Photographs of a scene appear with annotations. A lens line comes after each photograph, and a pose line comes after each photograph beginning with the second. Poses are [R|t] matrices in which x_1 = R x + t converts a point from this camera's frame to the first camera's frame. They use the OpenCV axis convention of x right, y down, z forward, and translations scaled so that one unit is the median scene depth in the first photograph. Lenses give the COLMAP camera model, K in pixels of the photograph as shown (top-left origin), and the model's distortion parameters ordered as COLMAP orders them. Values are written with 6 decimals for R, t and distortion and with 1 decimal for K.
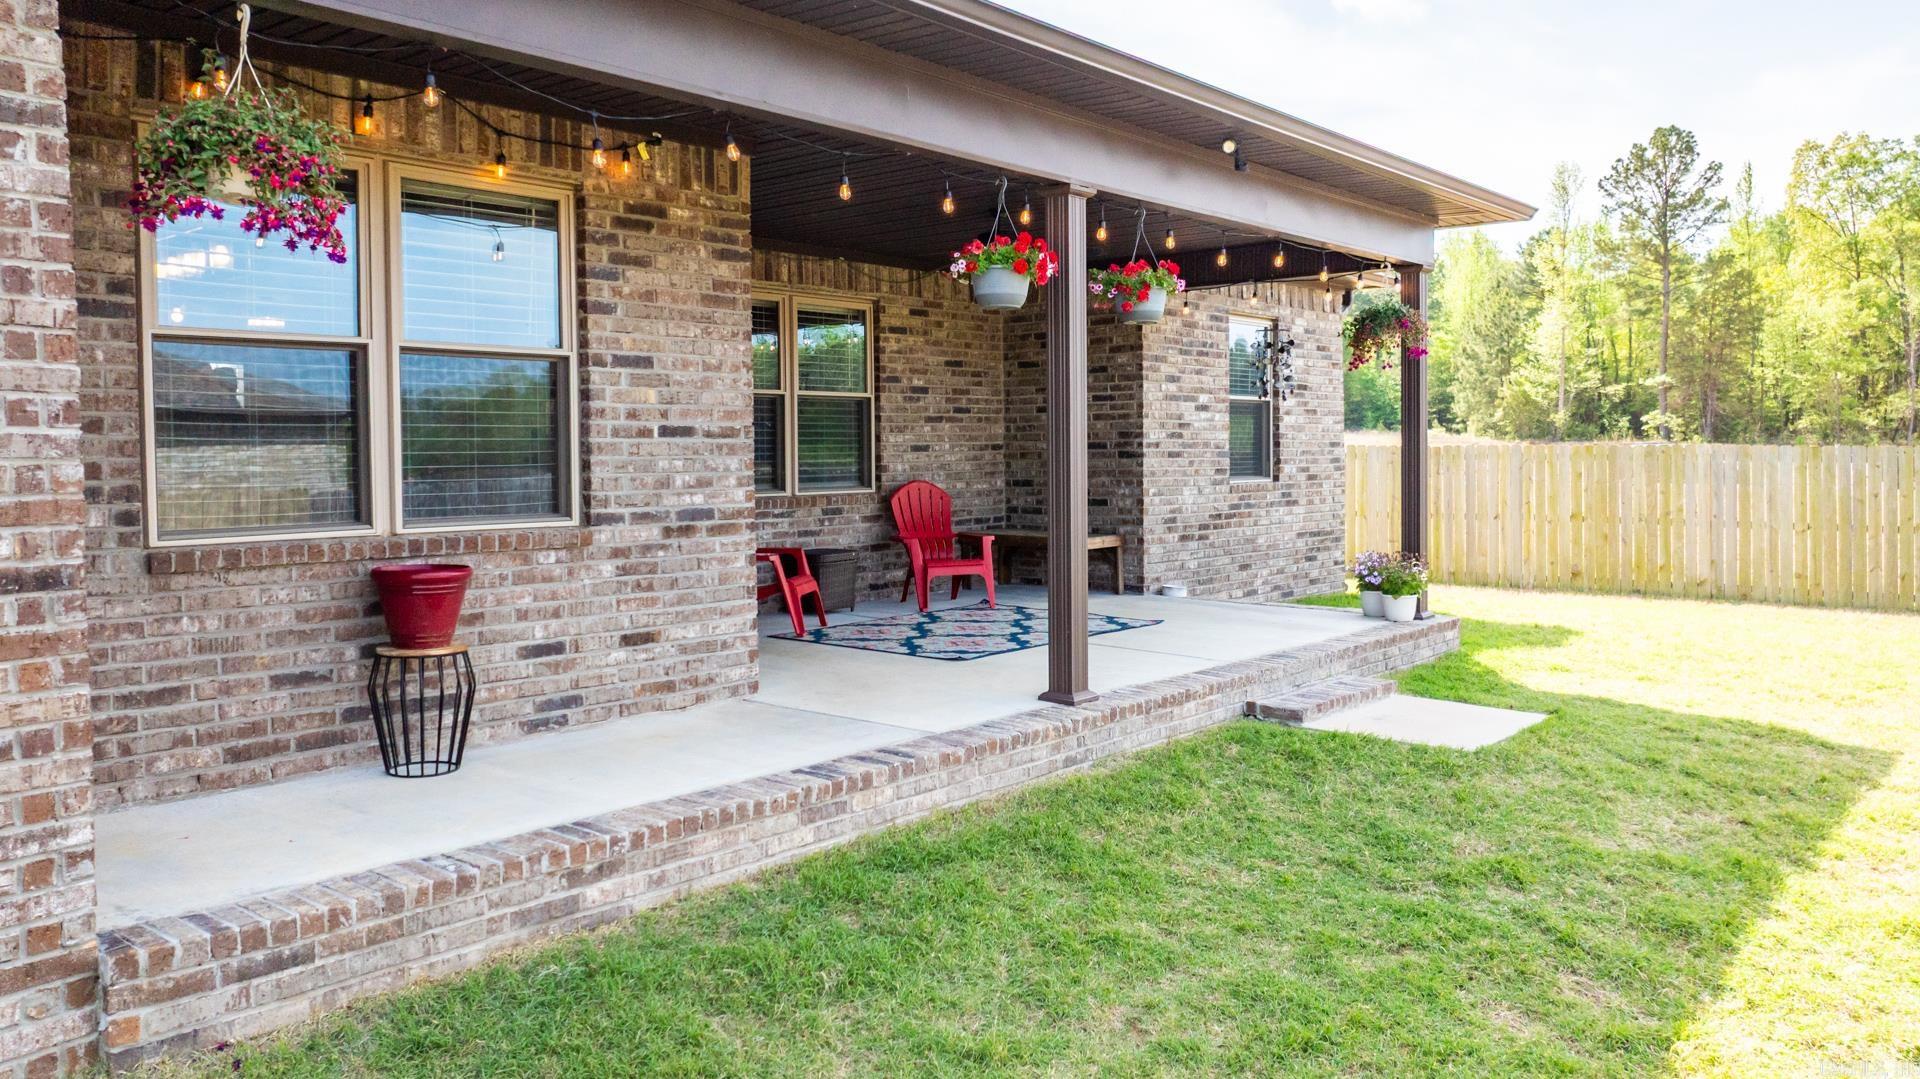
lens RADIAL K [[1343.0, 0, 964.1], [0, 1343.0, 484.1], [0, 0, 1]] dist [-0.021334, 0.010953]
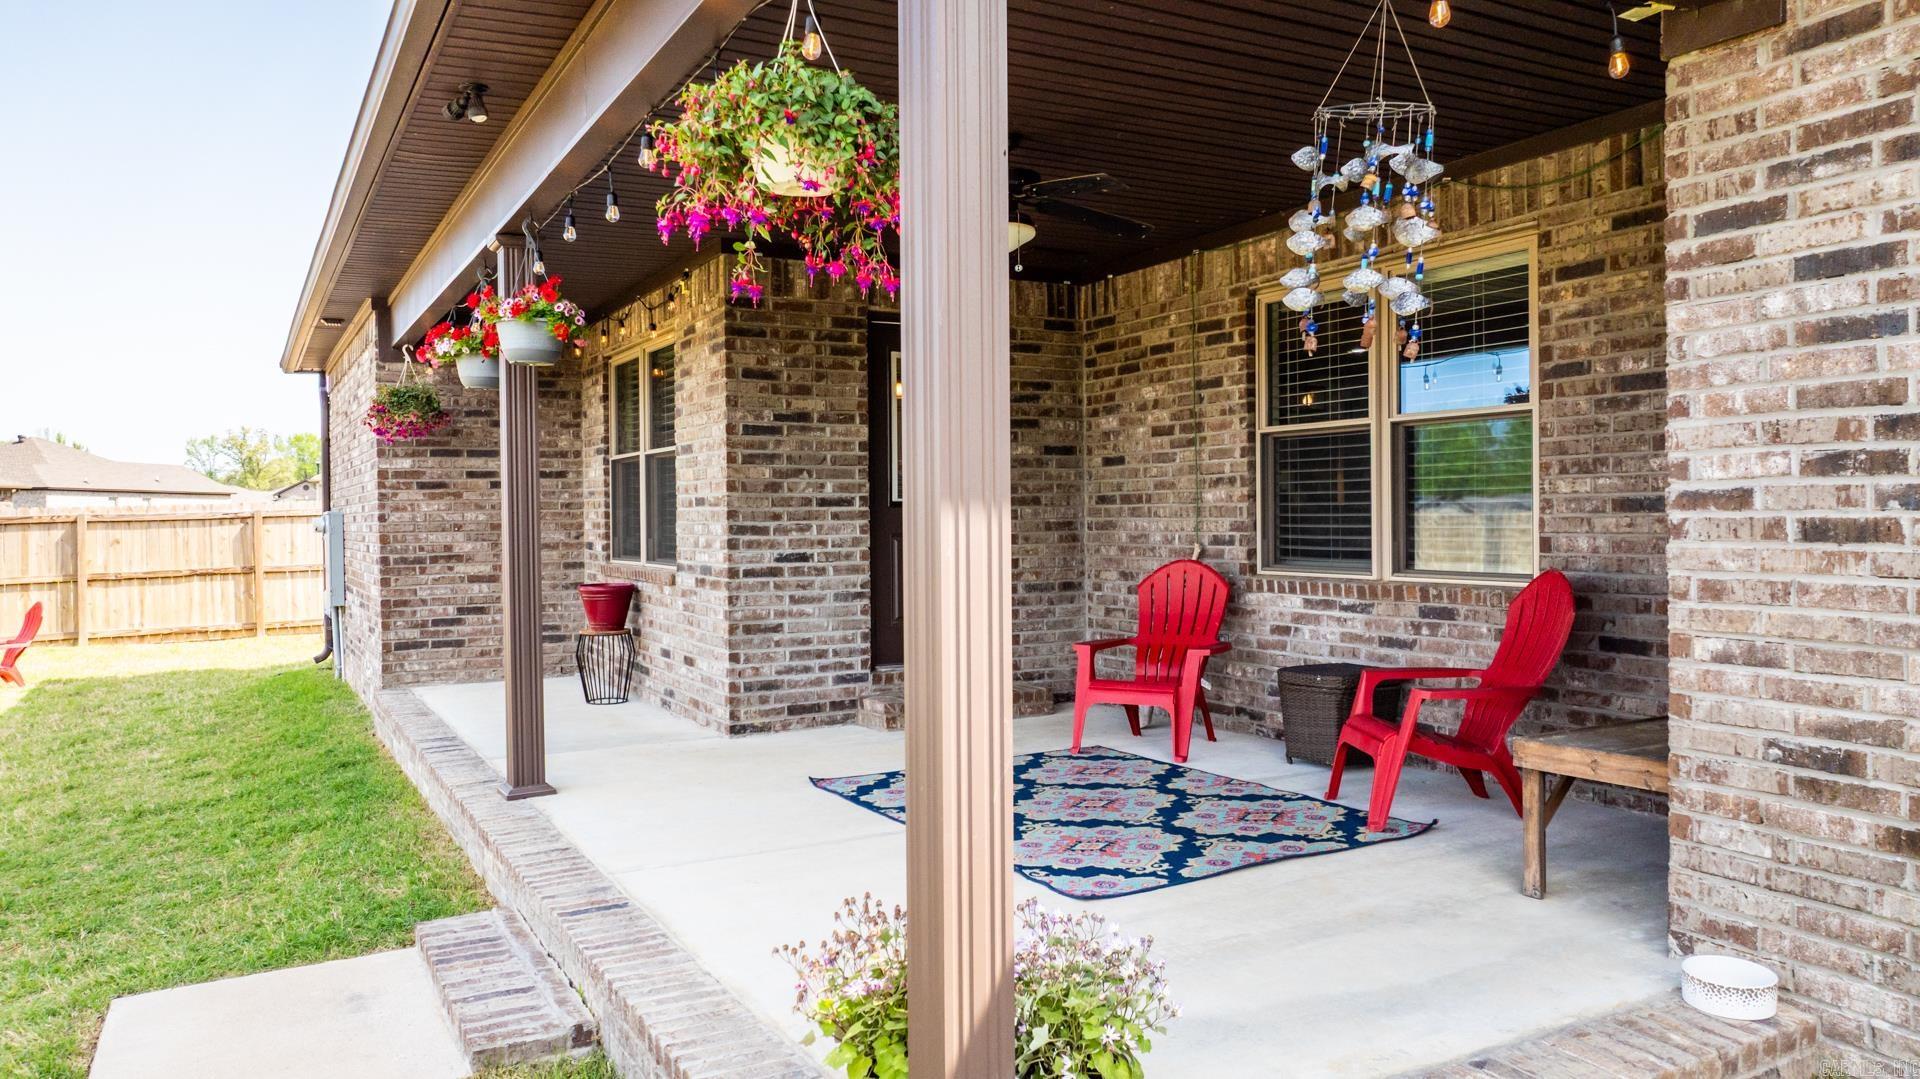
lens RADIAL K [[1343.0, 0, 965.6], [0, 1343.0, 538.1], [0, 0, 1]] dist [-0.021334, 0.010953]
pose [[-0.341193, 0.028976, -0.939547, 0.329279], [-0.009822, 0.999360, 0.034388, -0.019313], [0.939942, 0.020961, -0.340690, 0.628450]]
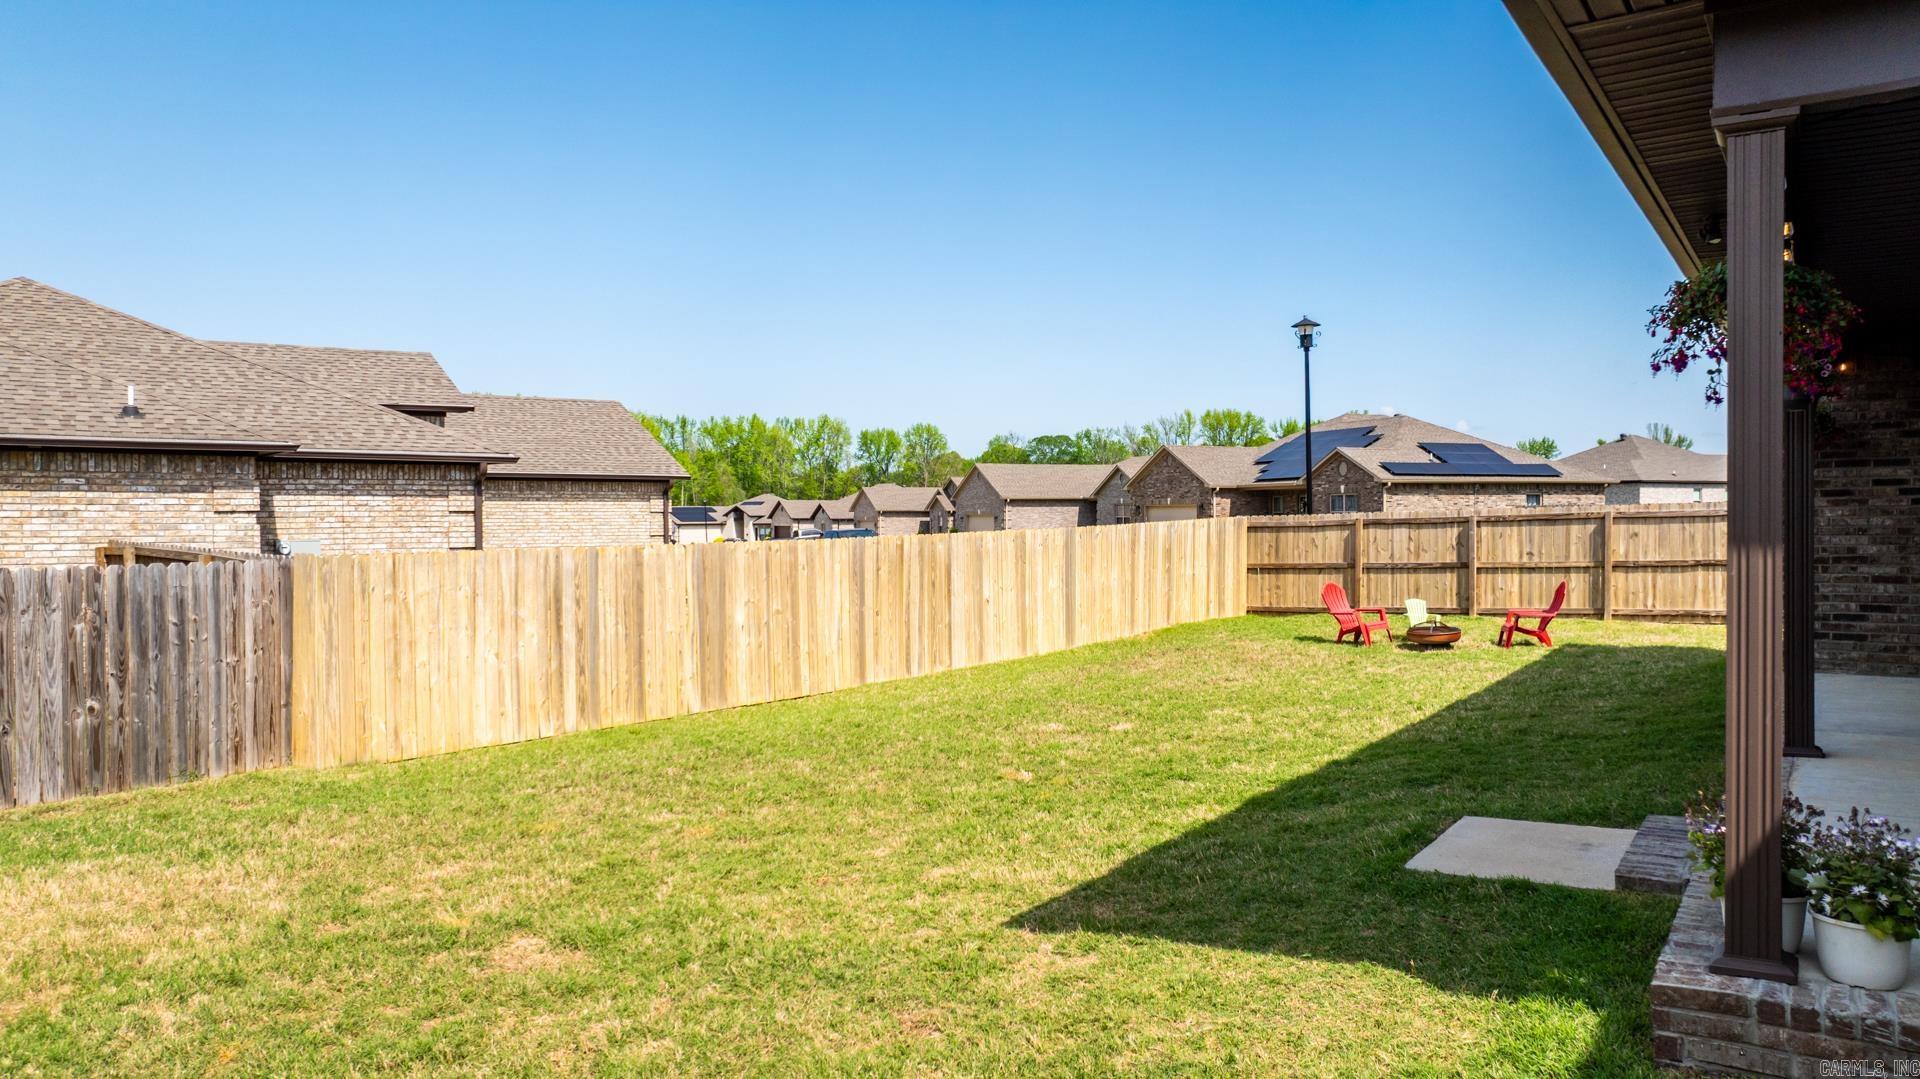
lens RADIAL K [[1343.0, 0, 960.8], [0, 1343.0, 536.9], [0, 0, 1]] dist [-0.021334, 0.010953]
pose [[-0.990406, 0.021161, -0.136557, 0.363520], [0.015936, 0.999103, 0.039238, -0.029698], [0.137265, 0.036685, -0.989855, 0.775008]]
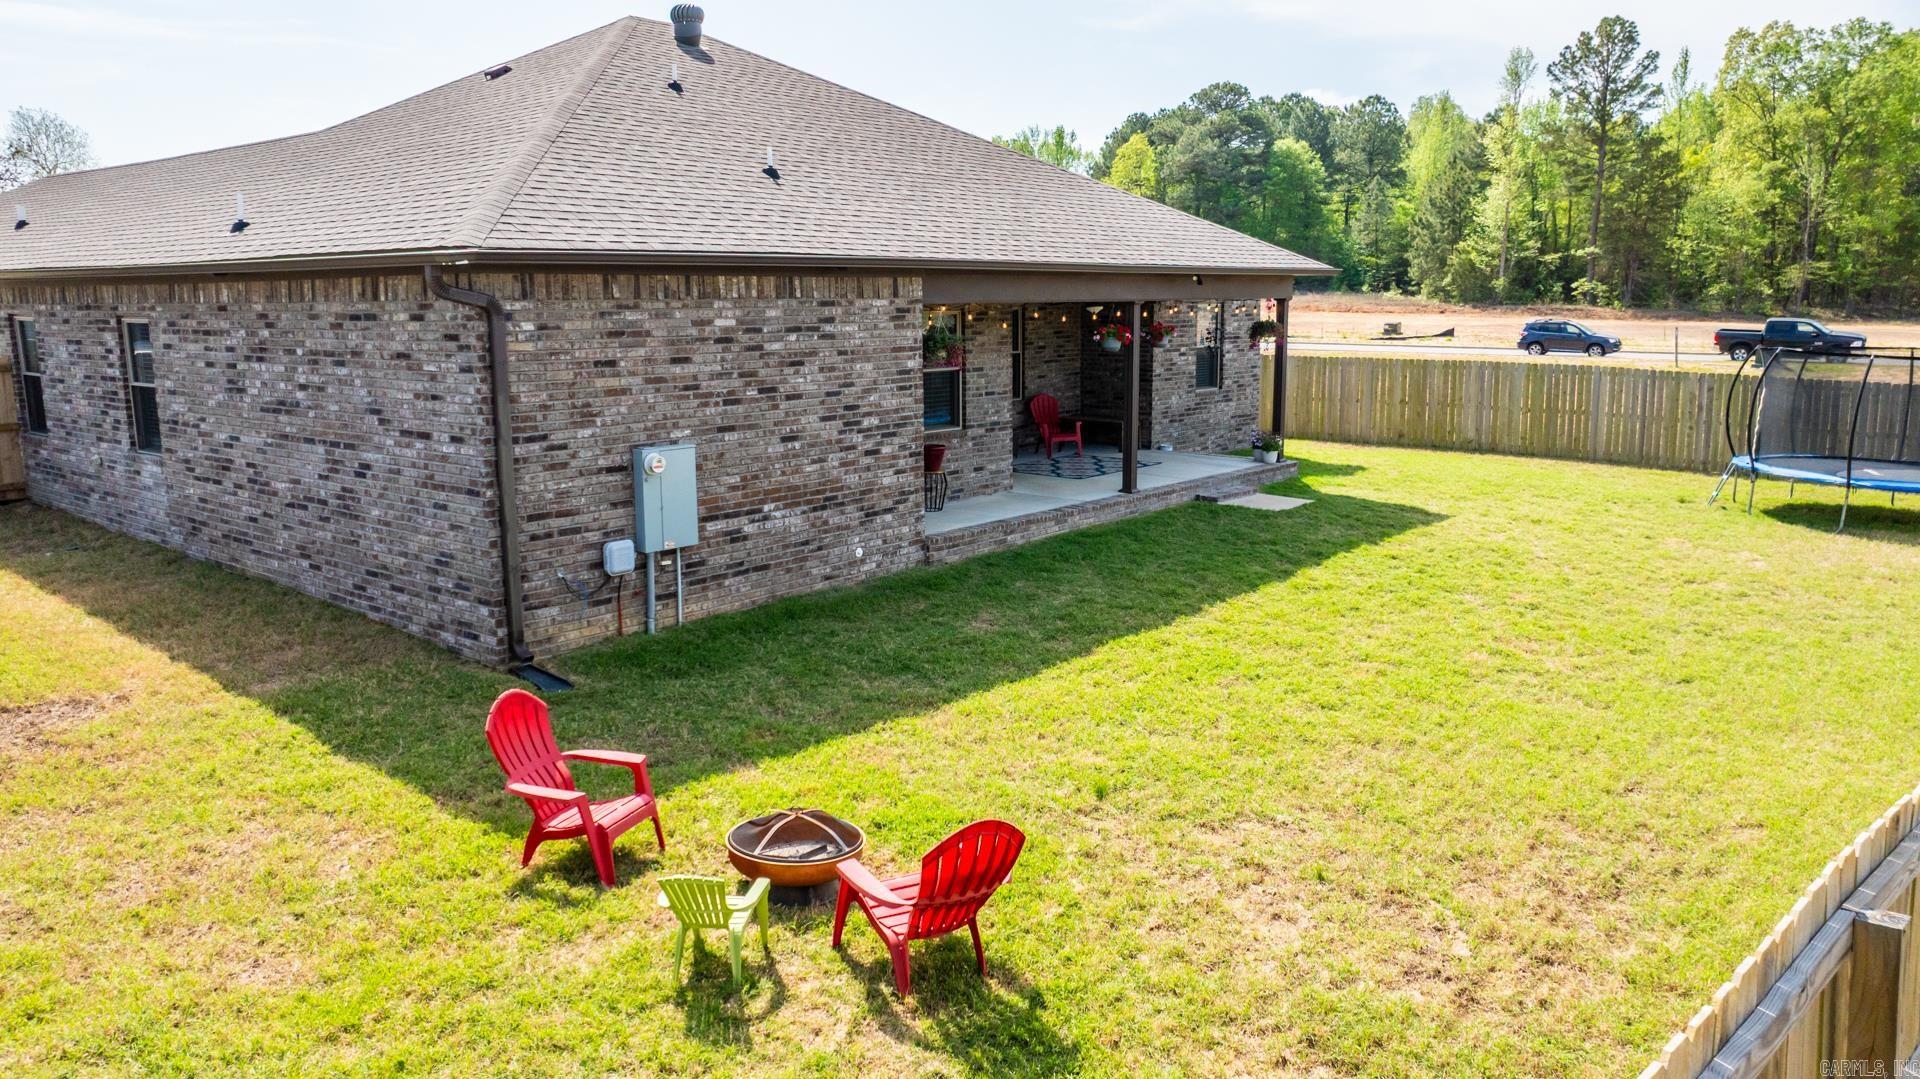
lens RADIAL K [[1343.0, 0, 960.3], [0, 1343.0, 538.9], [0, 0, 1]] dist [-0.021334, 0.010953]
pose [[0.999905, 0.000580, 0.013748, -0.122040], [-0.002752, 0.987354, 0.158509, -0.070371], [-0.013482, -0.158532, 0.987262, -0.682807]]
